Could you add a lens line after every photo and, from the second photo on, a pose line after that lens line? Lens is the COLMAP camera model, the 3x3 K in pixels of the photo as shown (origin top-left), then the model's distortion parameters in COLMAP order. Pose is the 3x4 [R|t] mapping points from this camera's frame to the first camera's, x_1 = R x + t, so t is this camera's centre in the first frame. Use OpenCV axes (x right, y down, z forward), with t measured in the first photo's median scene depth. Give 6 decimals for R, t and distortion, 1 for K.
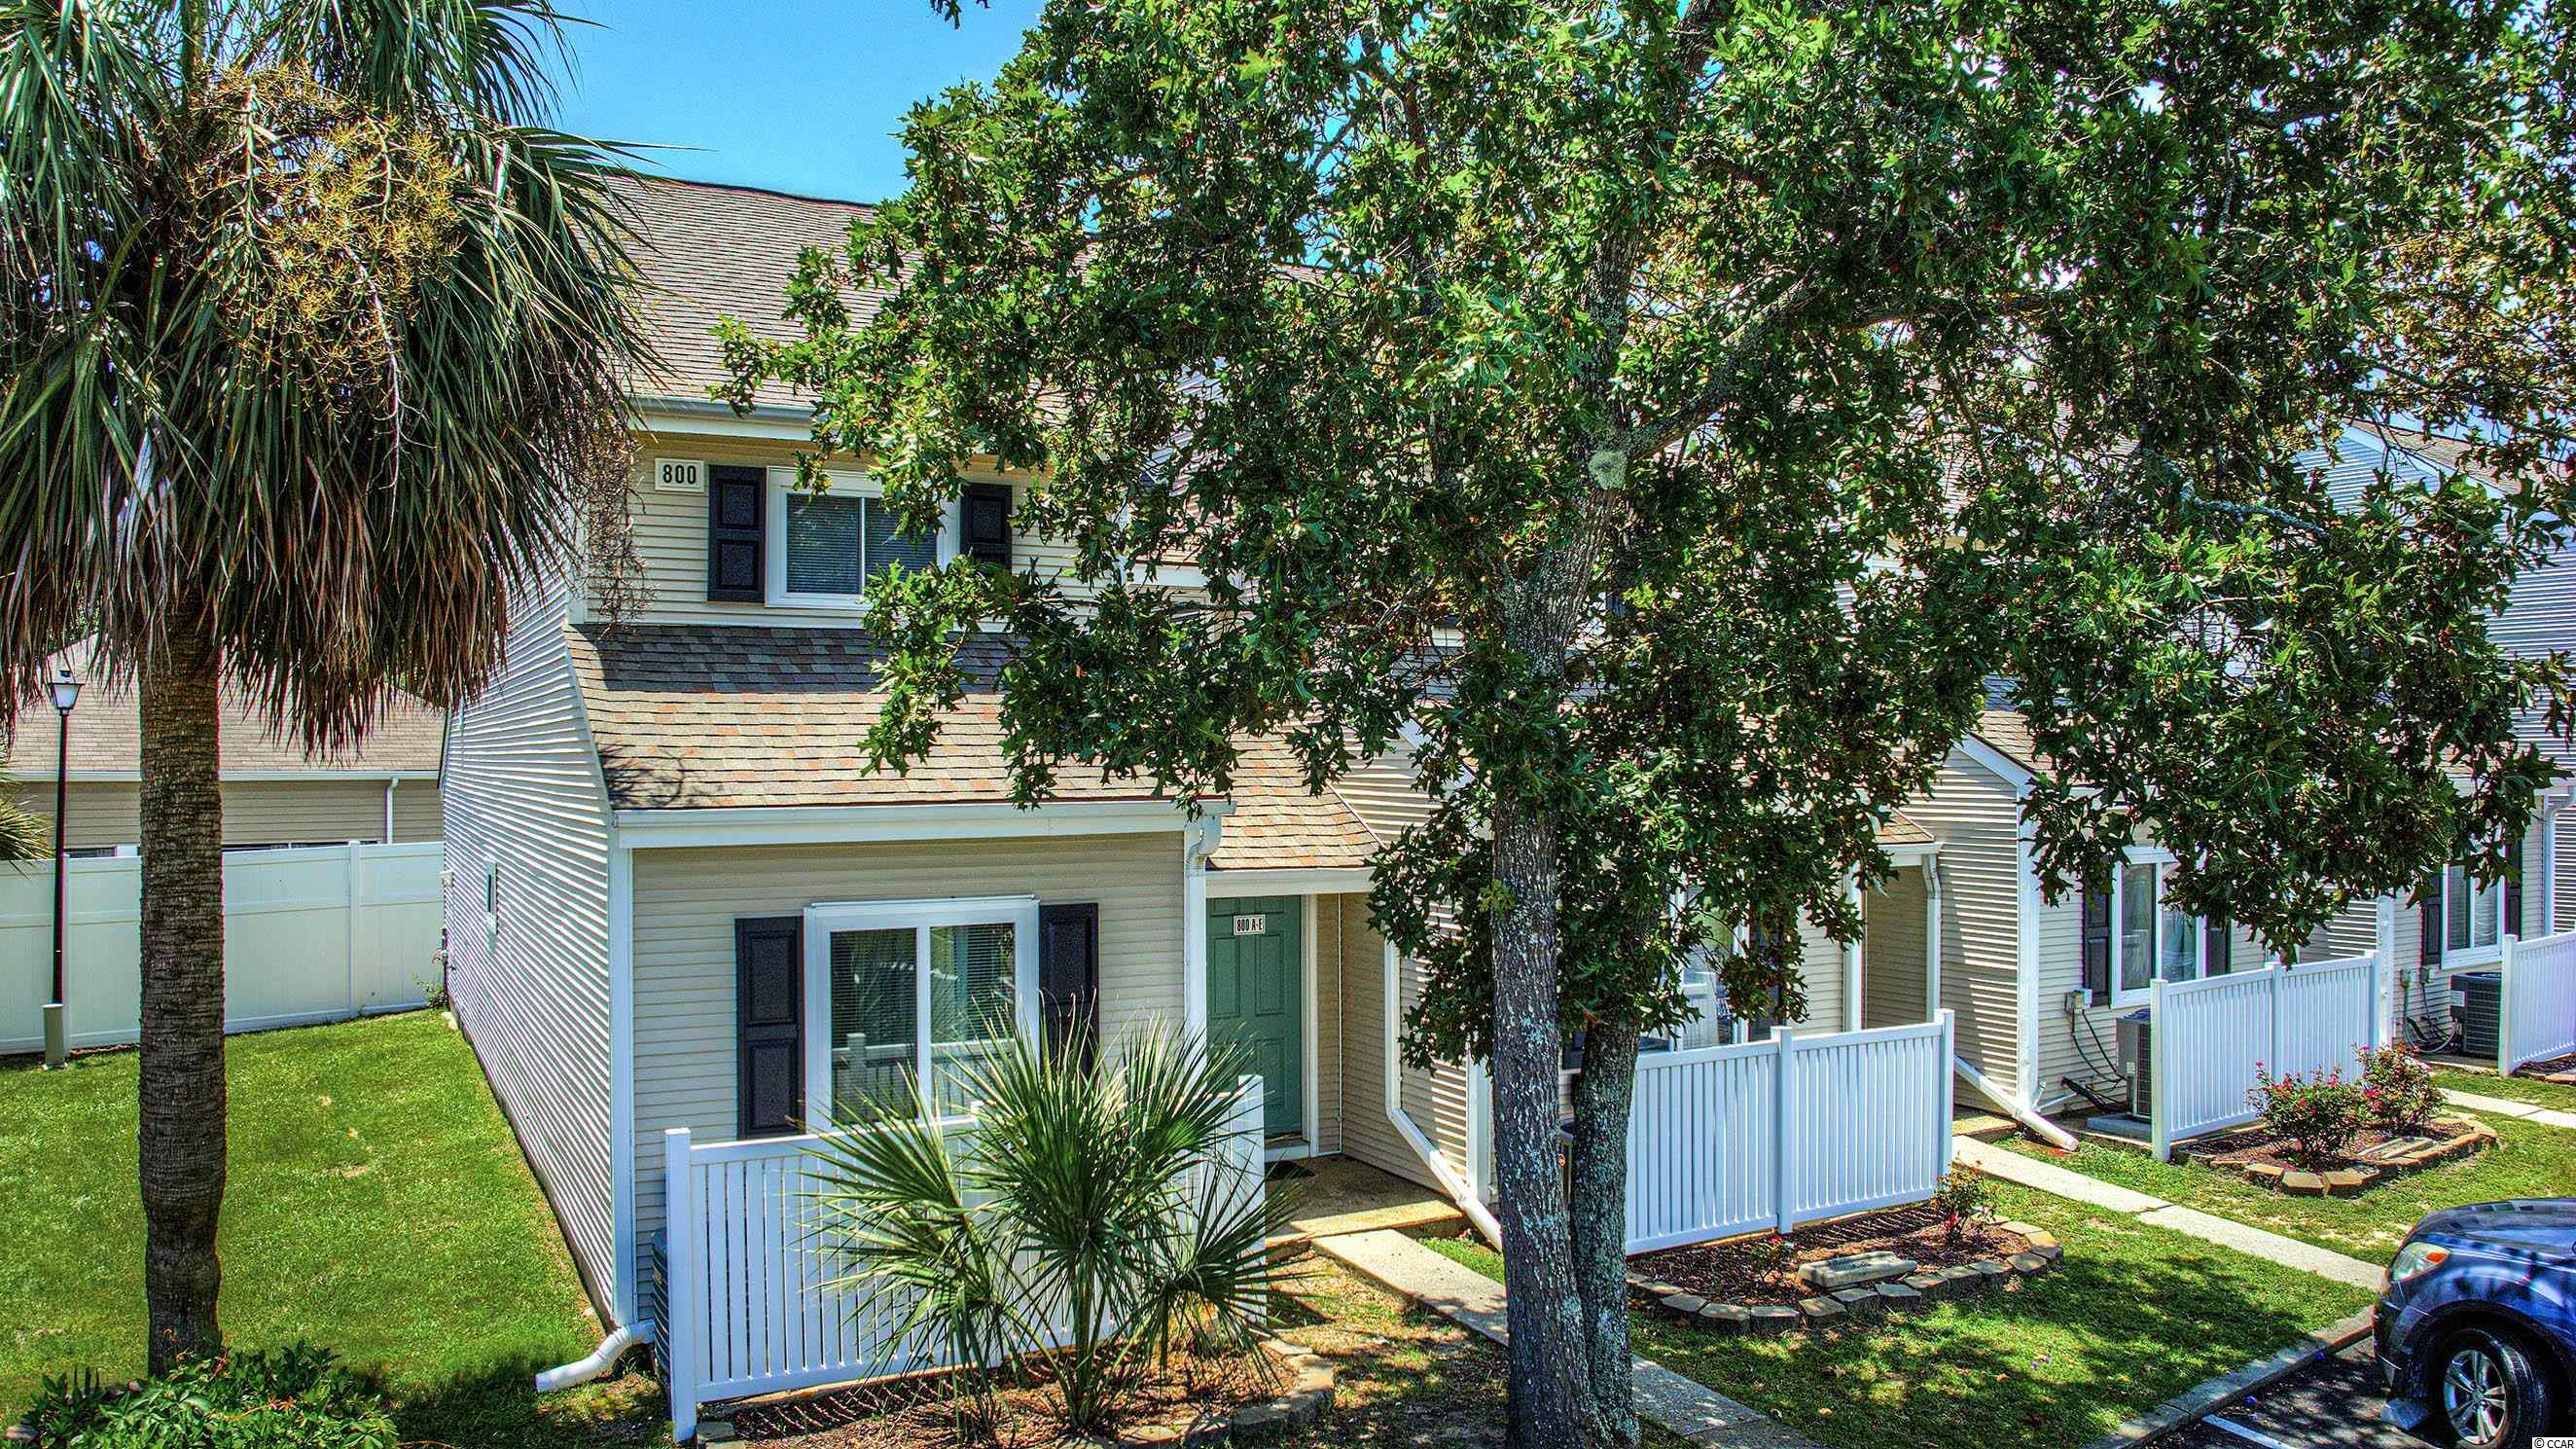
lens RADIAL K [[1810.8, 0, 1278.4], [0, 1810.8, 718.5], [0, 0, 1]] dist [-0.100949, -0.015482]
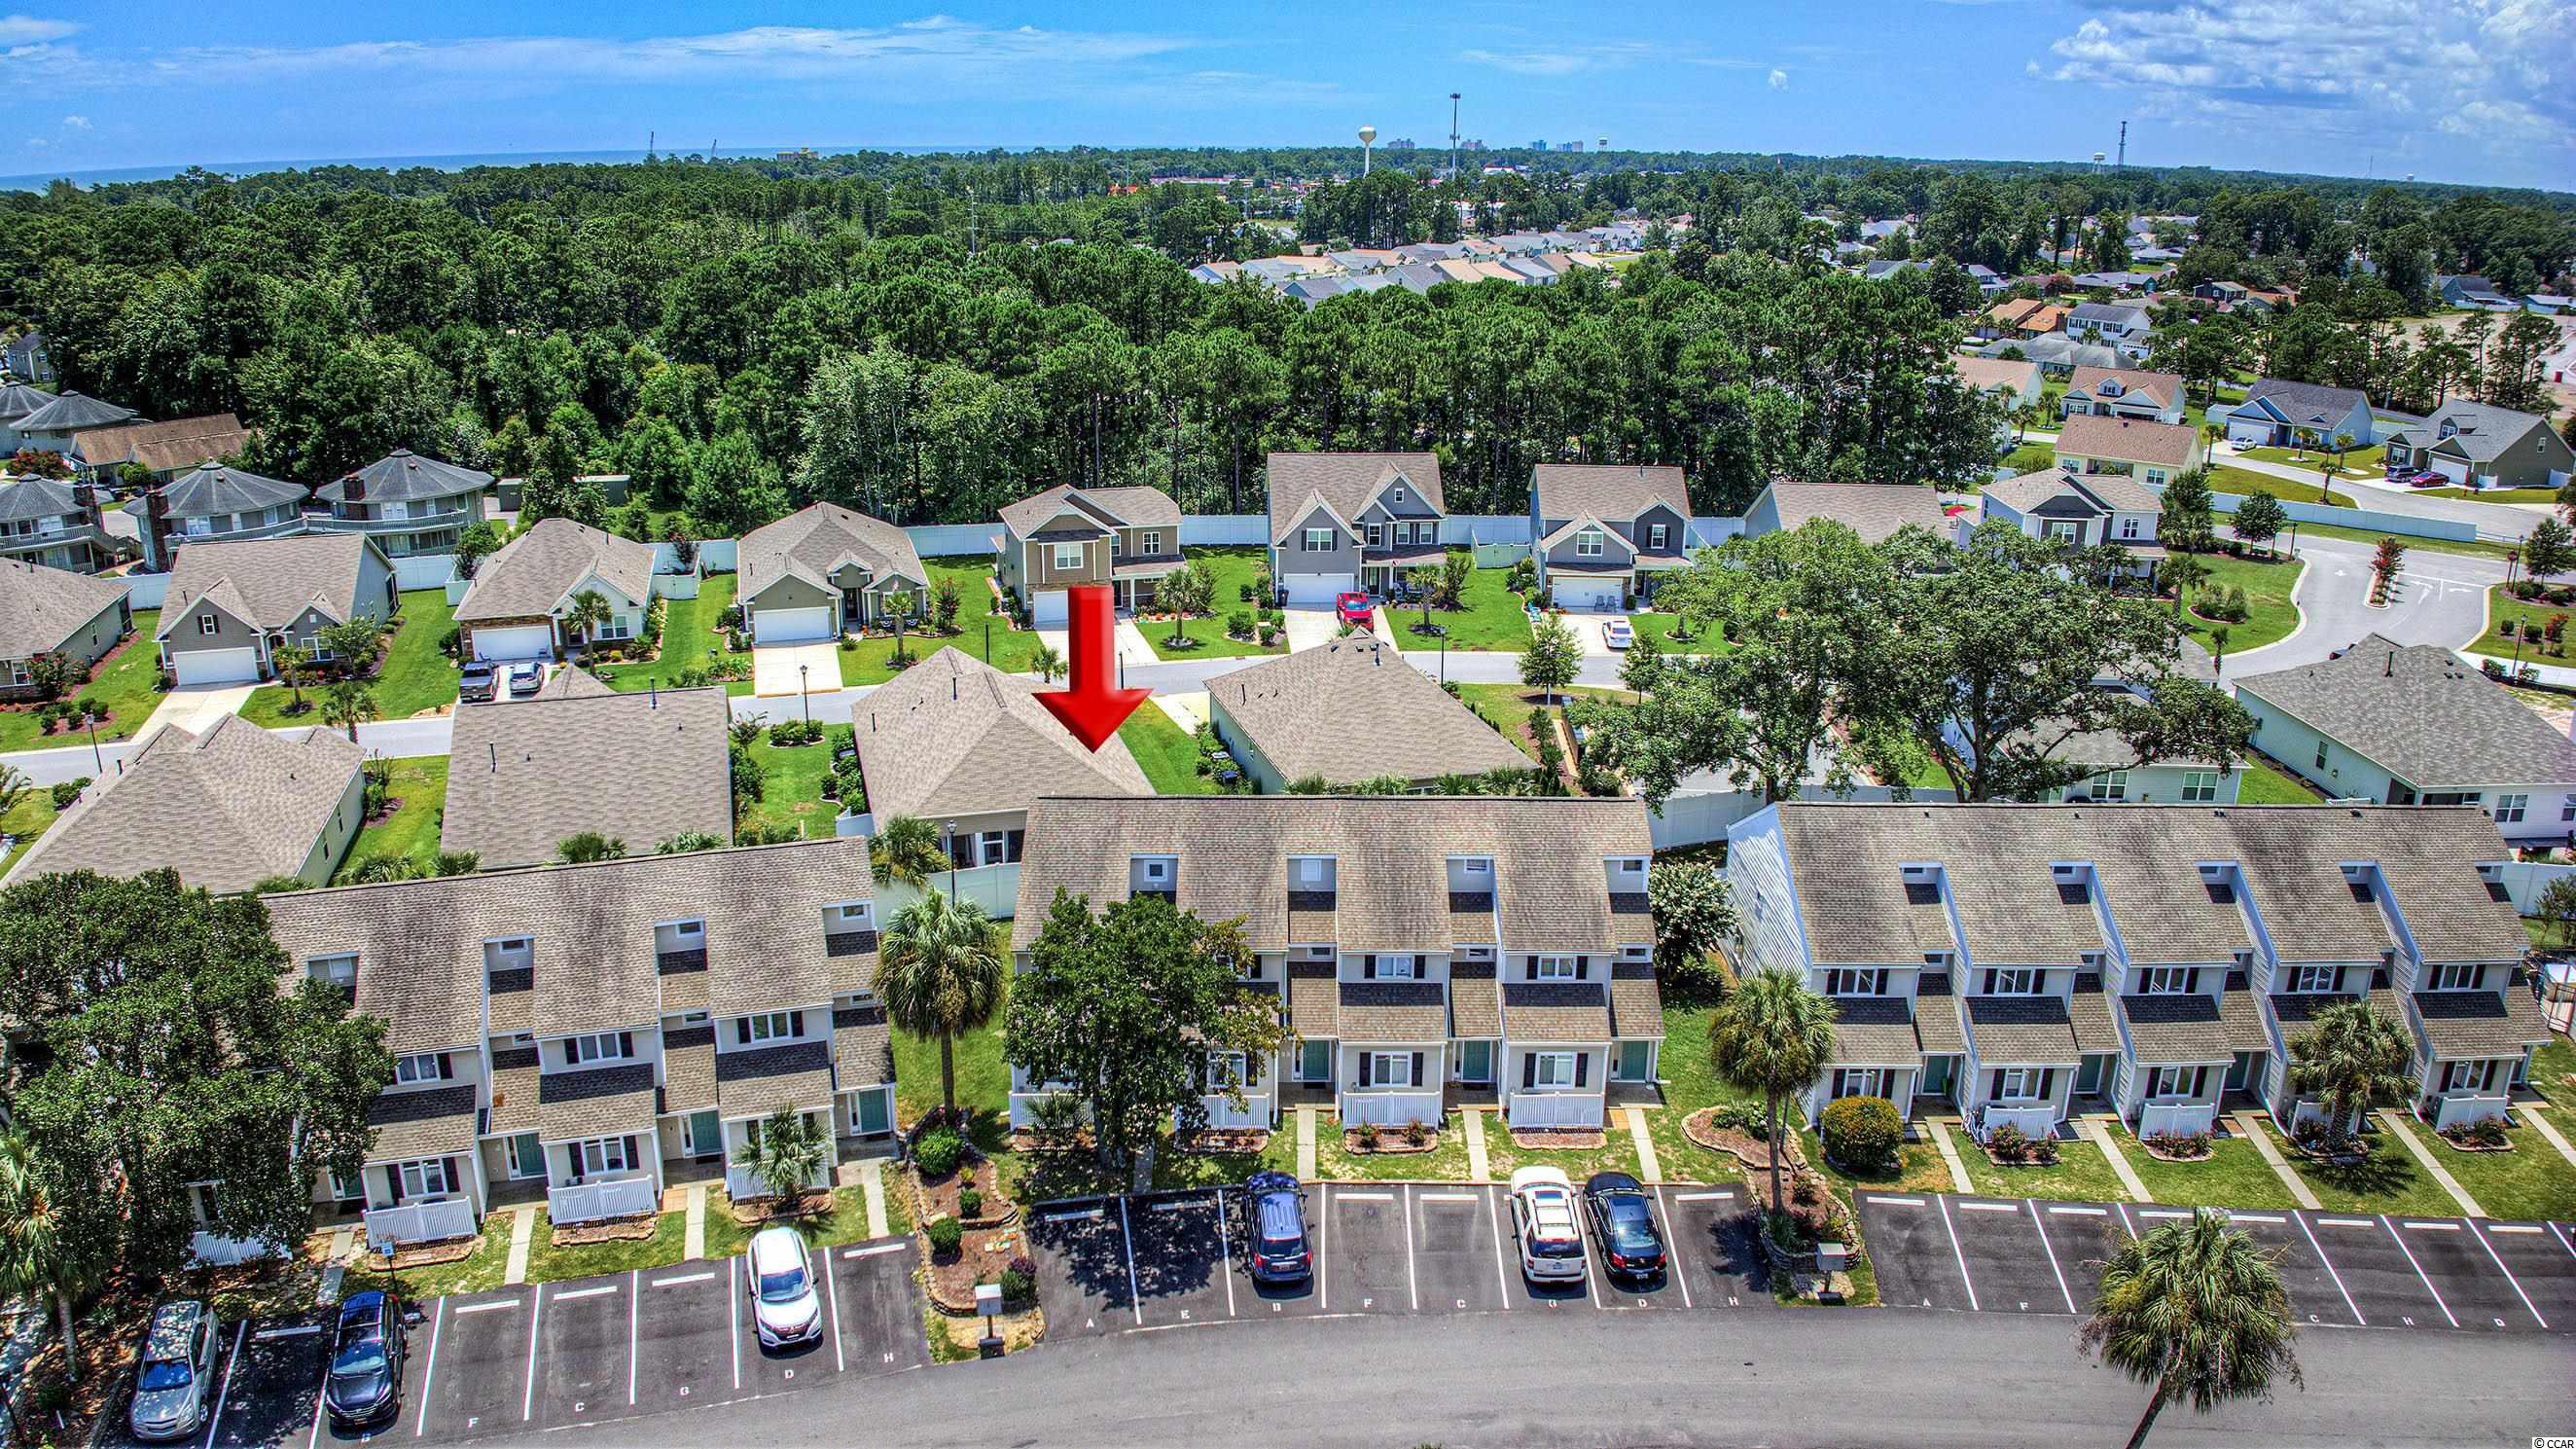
lens RADIAL K [[1810.8, 0, 1277.8], [0, 1810.8, 726.3], [0, 0, 1]] dist [-0.100949, -0.015482]
pose [[0.882056, 0.158593, -0.443650, 3.081294], [-0.001011, 0.942278, 0.334829, -3.076347], [0.471143, -0.294889, 0.831303, -3.491029]]
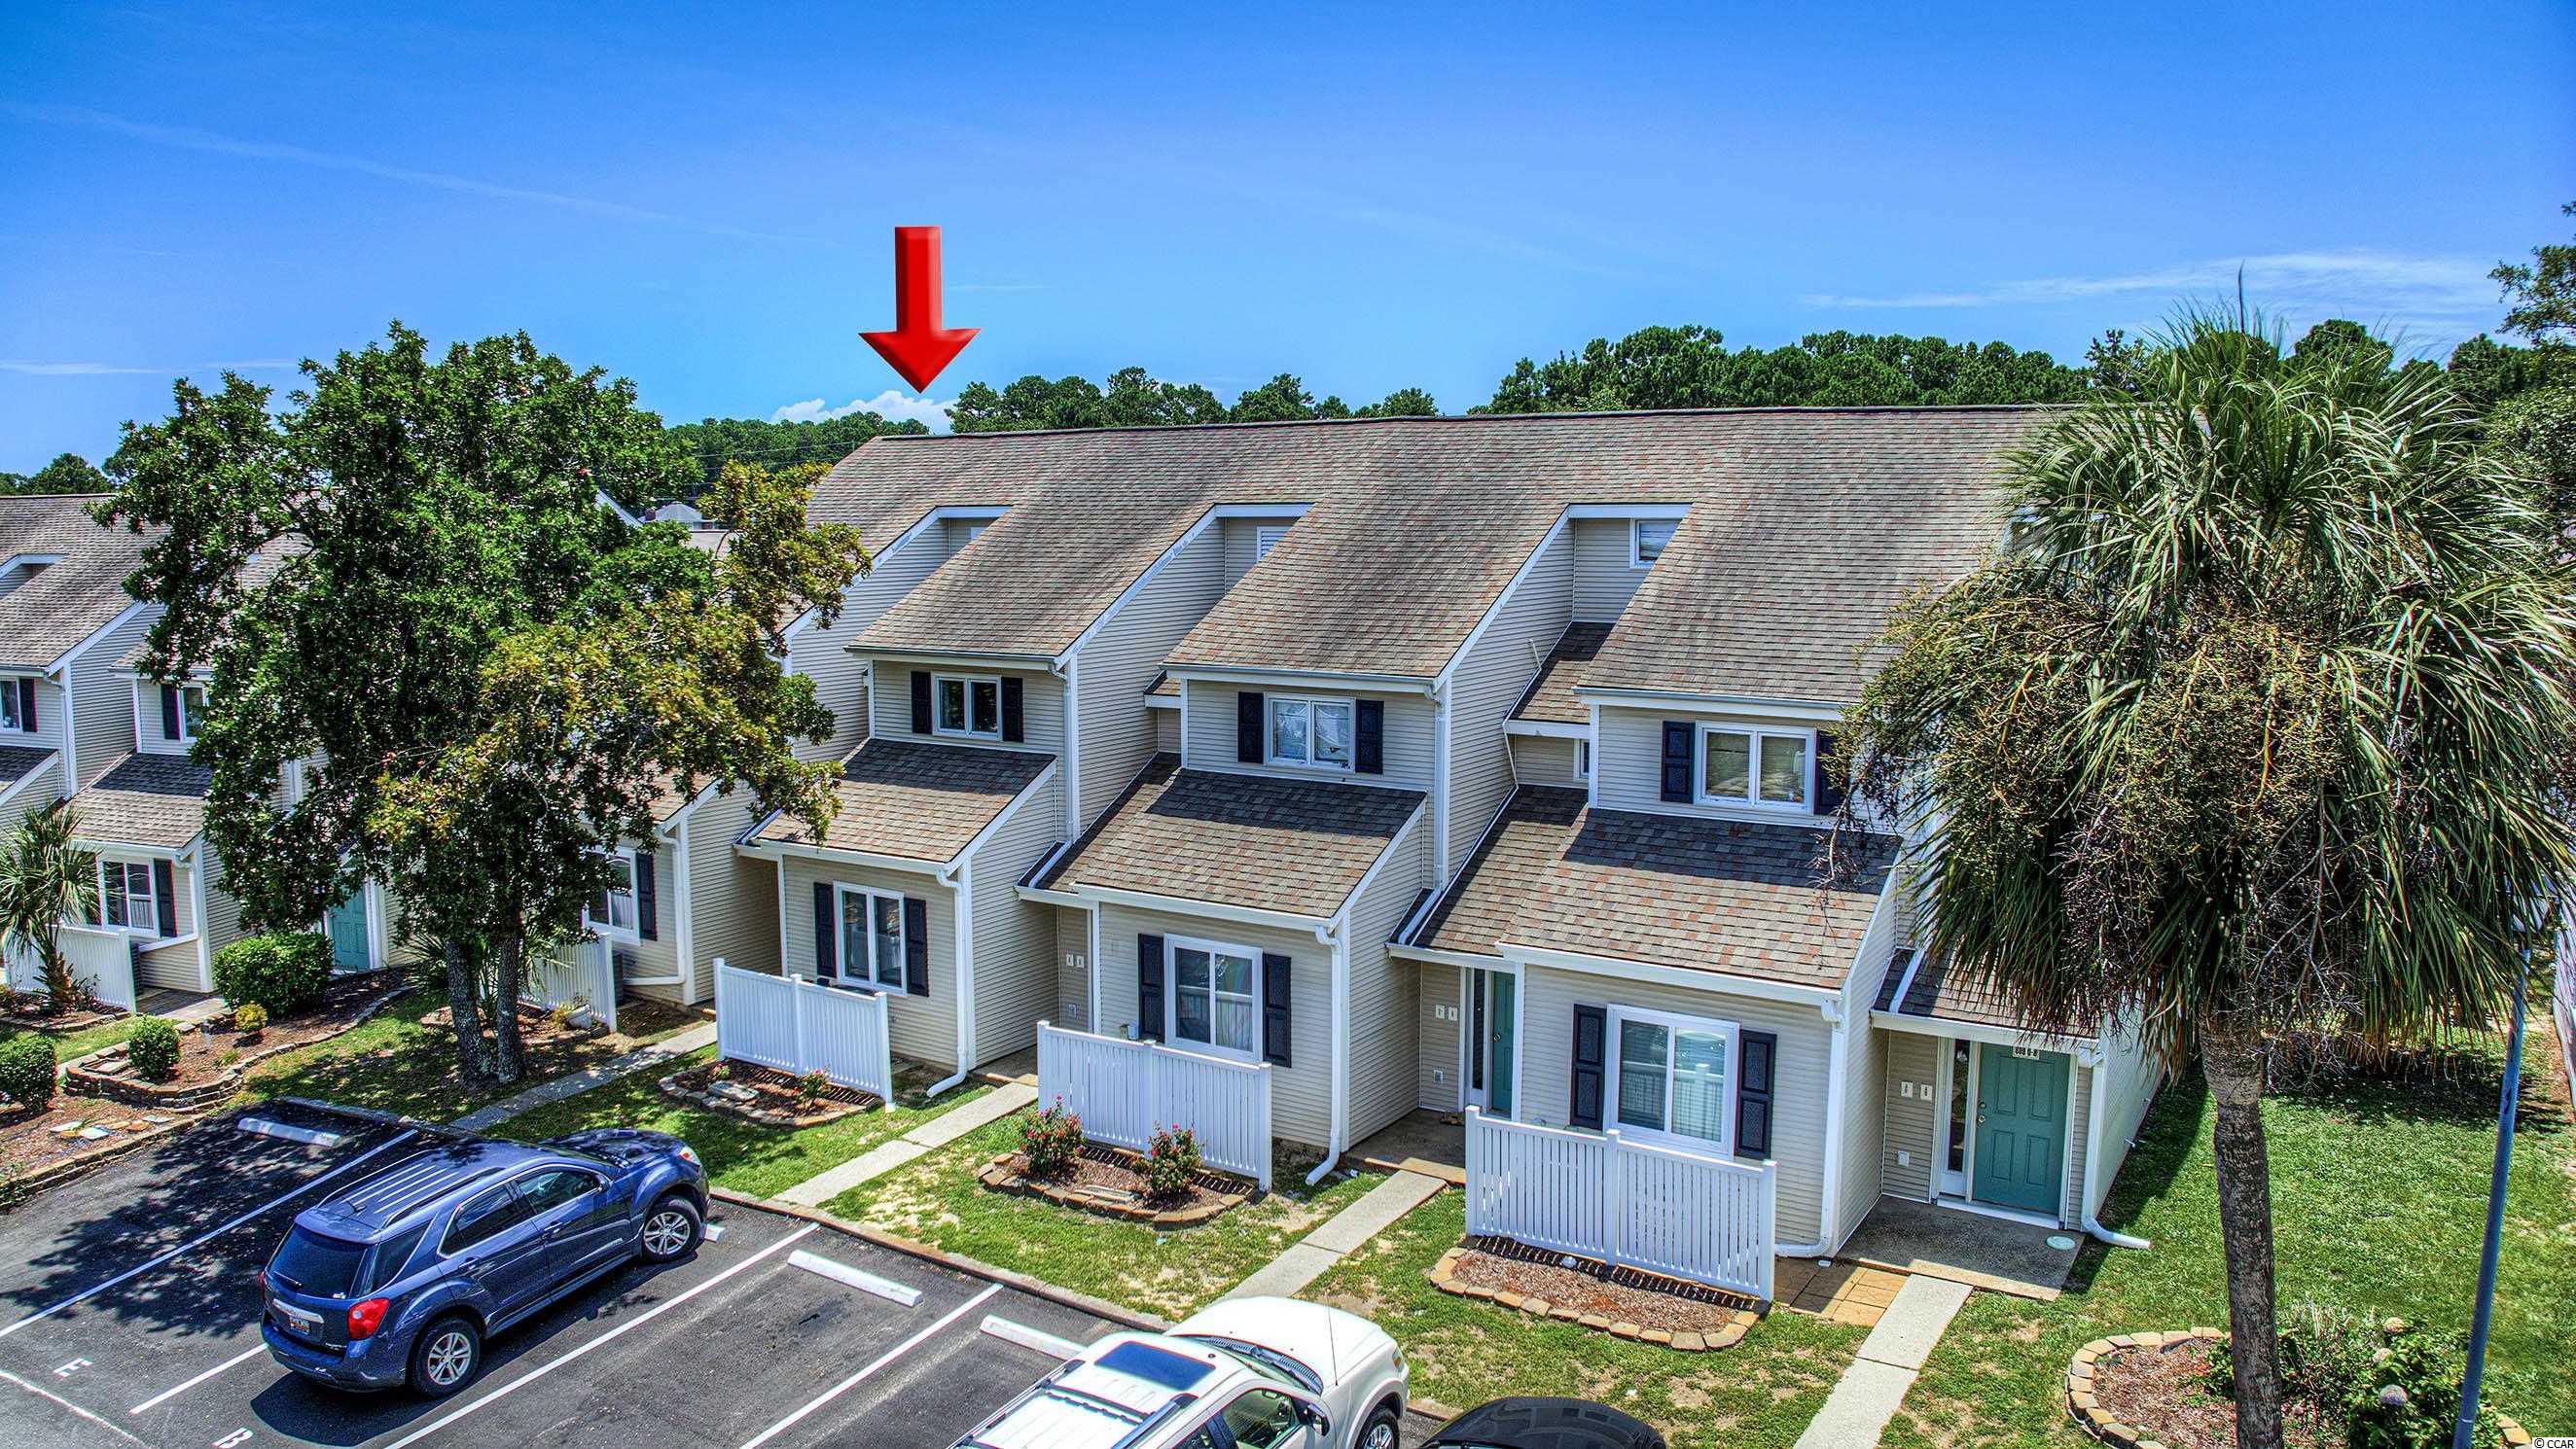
lens RADIAL K [[1810.2, 0, 1272.5], [0, 1810.2, 725.3], [0, 0, 1]] dist [-0.100949, -0.015482]
pose [[0.479154, 0.109911, -0.870822, 2.709171], [0.020097, 0.990495, 0.136073, -0.438555], [0.877501, -0.082701, 0.472391, 0.672896]]
